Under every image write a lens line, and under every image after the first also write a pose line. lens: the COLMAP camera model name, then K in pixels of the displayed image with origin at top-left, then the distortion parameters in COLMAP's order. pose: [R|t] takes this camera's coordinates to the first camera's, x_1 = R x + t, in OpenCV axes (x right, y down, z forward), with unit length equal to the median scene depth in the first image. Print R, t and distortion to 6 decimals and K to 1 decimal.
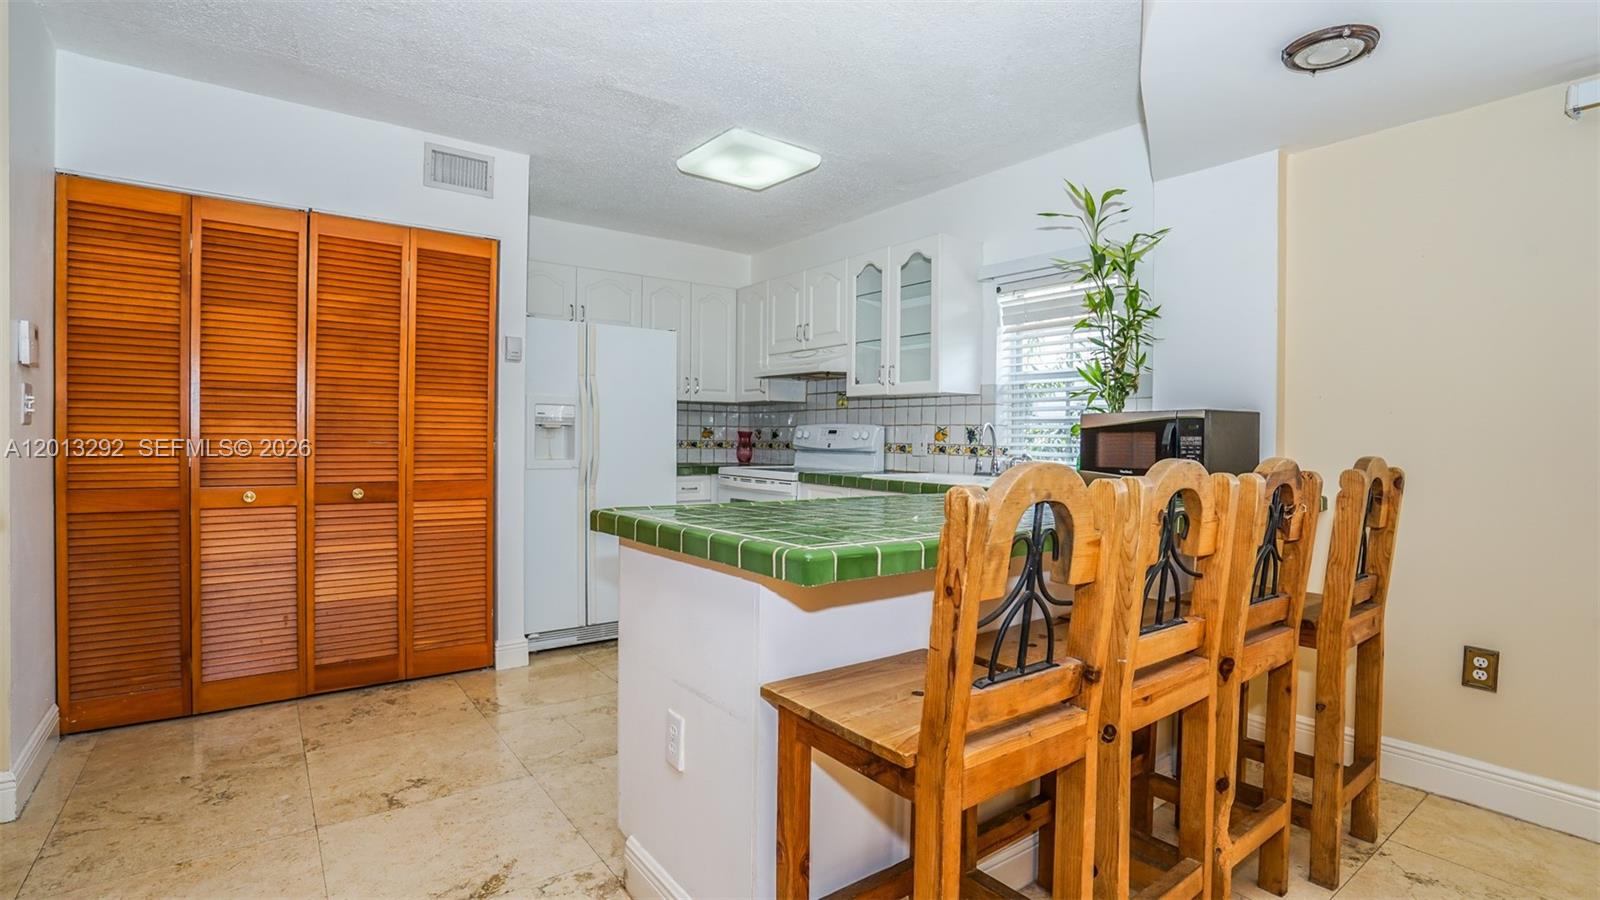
lens RADIAL K [[745.6, 0, 800.0], [0, 745.6, 450.0], [0, 0, 1]] dist [-0.069466, 0.027087]
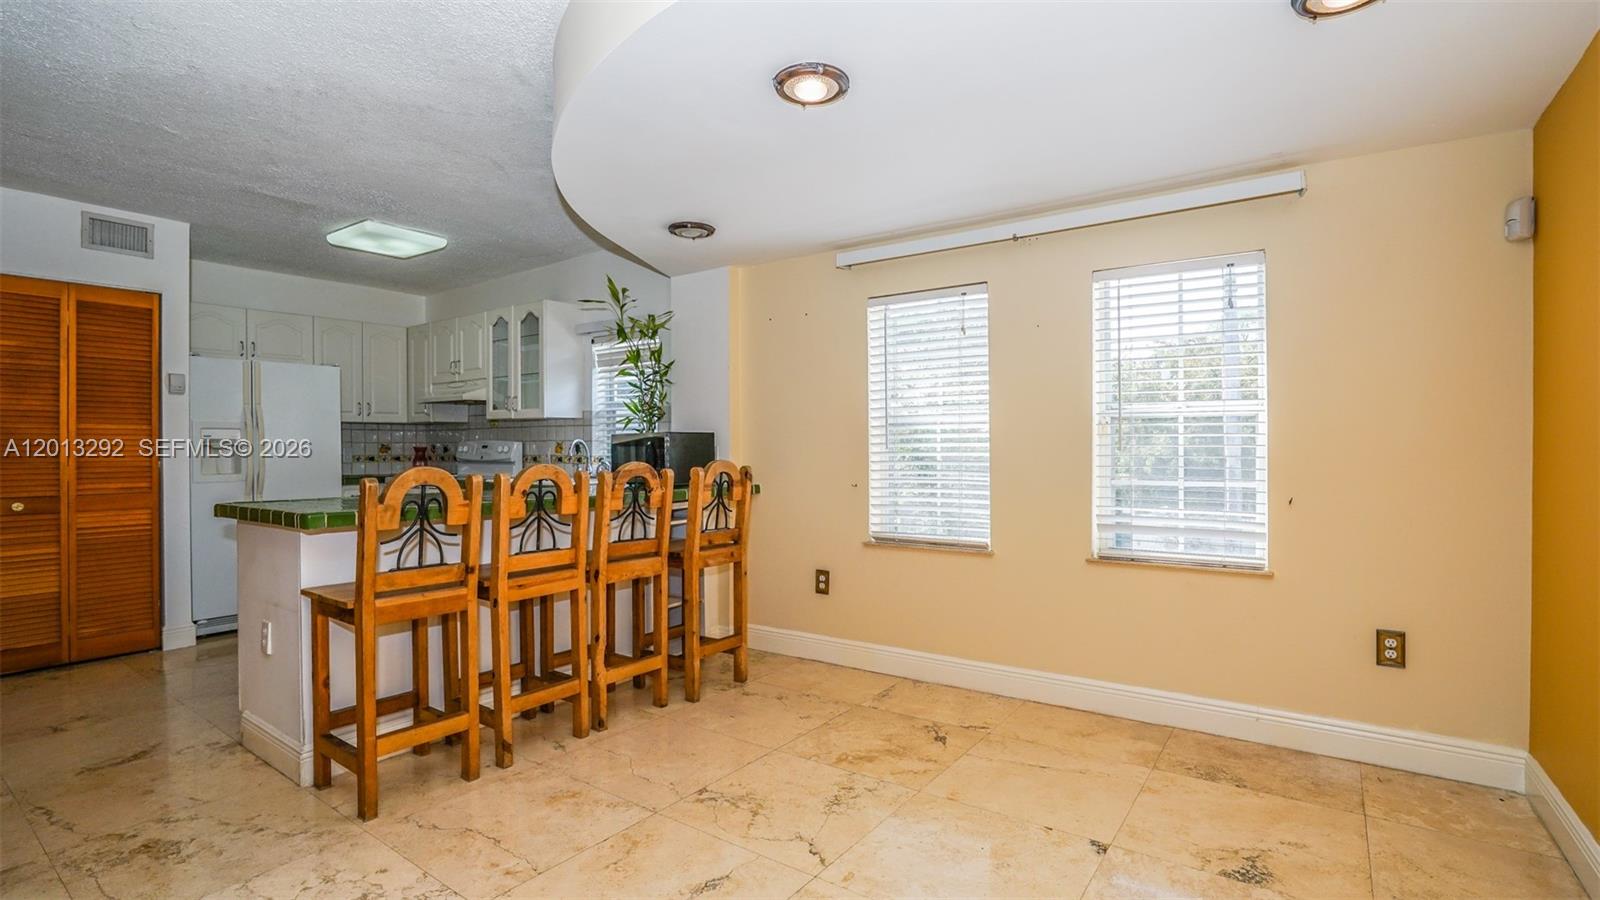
lens RADIAL K [[745.6, 0, 800.0], [0, 745.6, 450.0], [0, 0, 1]] dist [-0.069466, 0.027087]
pose [[0.953047, -0.017325, 0.302326, 0.246131], [0.020396, 0.999767, -0.007003, 0.000574], [-0.302135, 0.012841, 0.953179, -0.465621]]
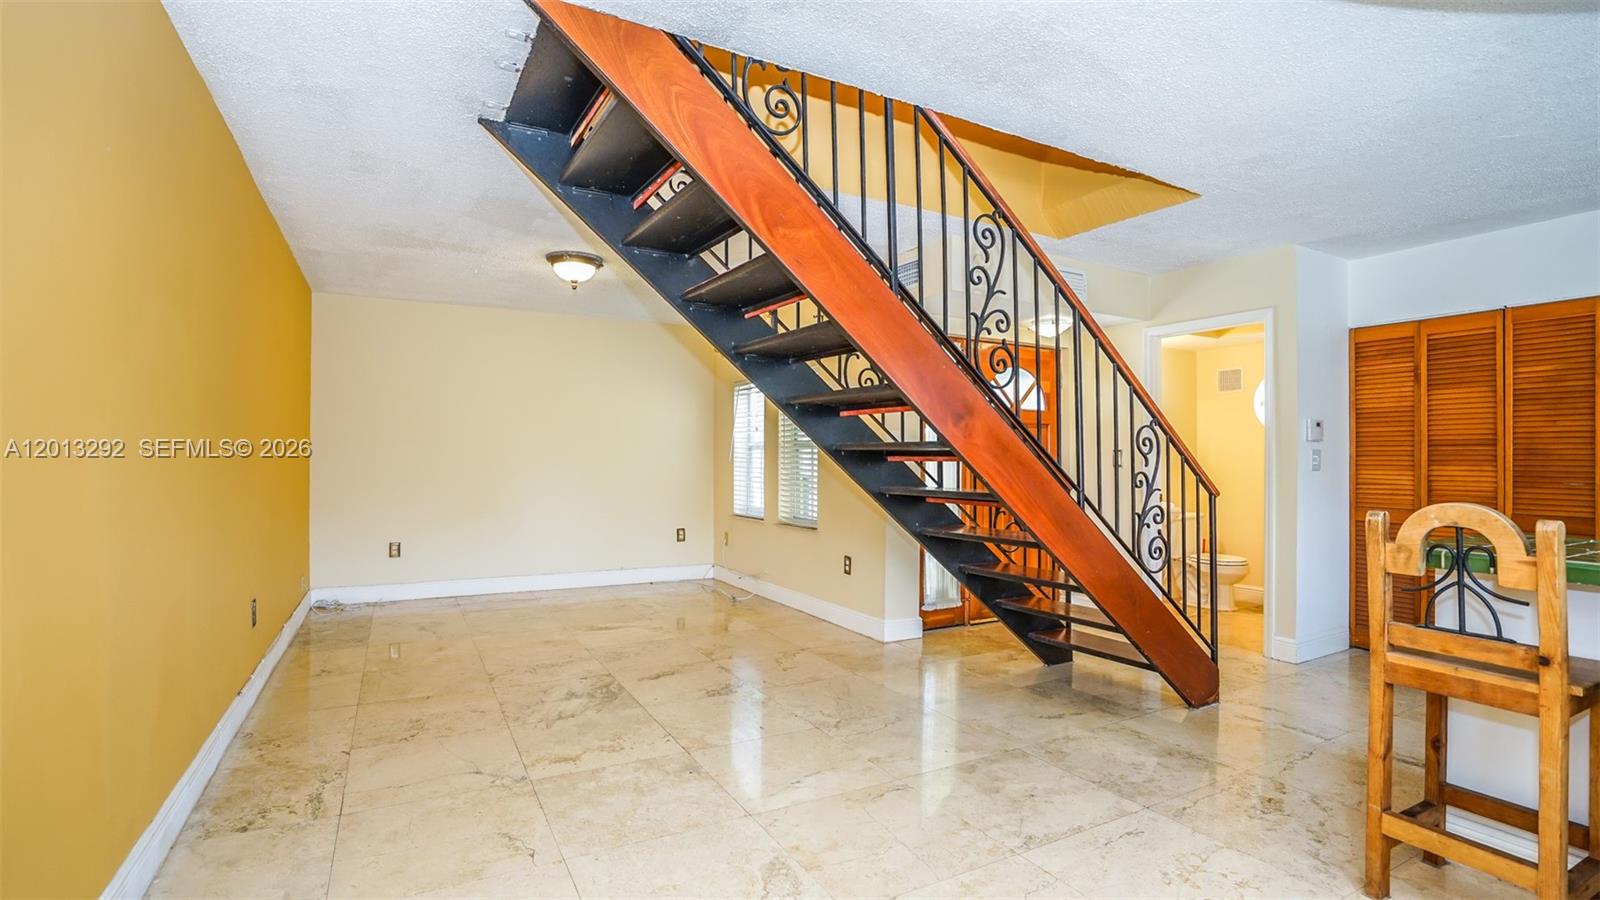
lens RADIAL K [[745.6, 0, 800.0], [0, 745.6, 450.0], [0, 0, 1]] dist [-0.069466, 0.027087]
pose [[-0.140833, -0.025257, -0.989711, 0.724198], [-0.019526, 0.999551, -0.022730, -0.013683], [0.989841, 0.016124, -0.141263, -0.083185]]
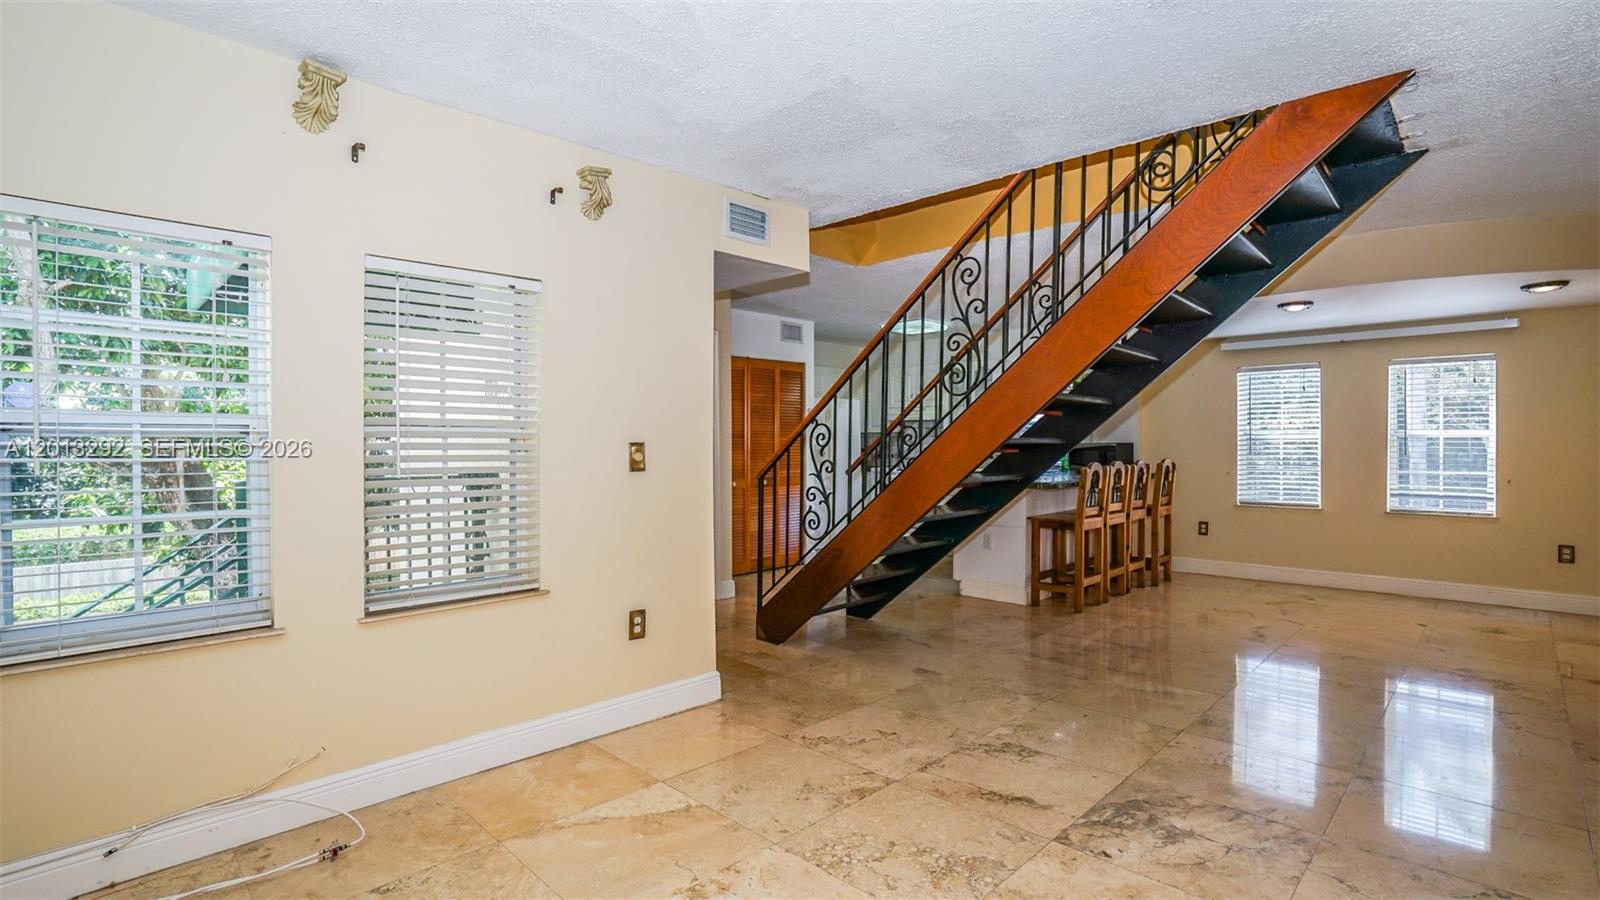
lens RADIAL K [[745.6, 0, 800.0], [0, 745.6, 450.0], [0, 0, 1]] dist [-0.069466, 0.027087]
pose [[0.989181, -0.016870, 0.145728, -0.786636], [0.017238, 0.999851, -0.001263, -0.032900], [-0.145685, 0.003761, 0.989324, -1.207390]]
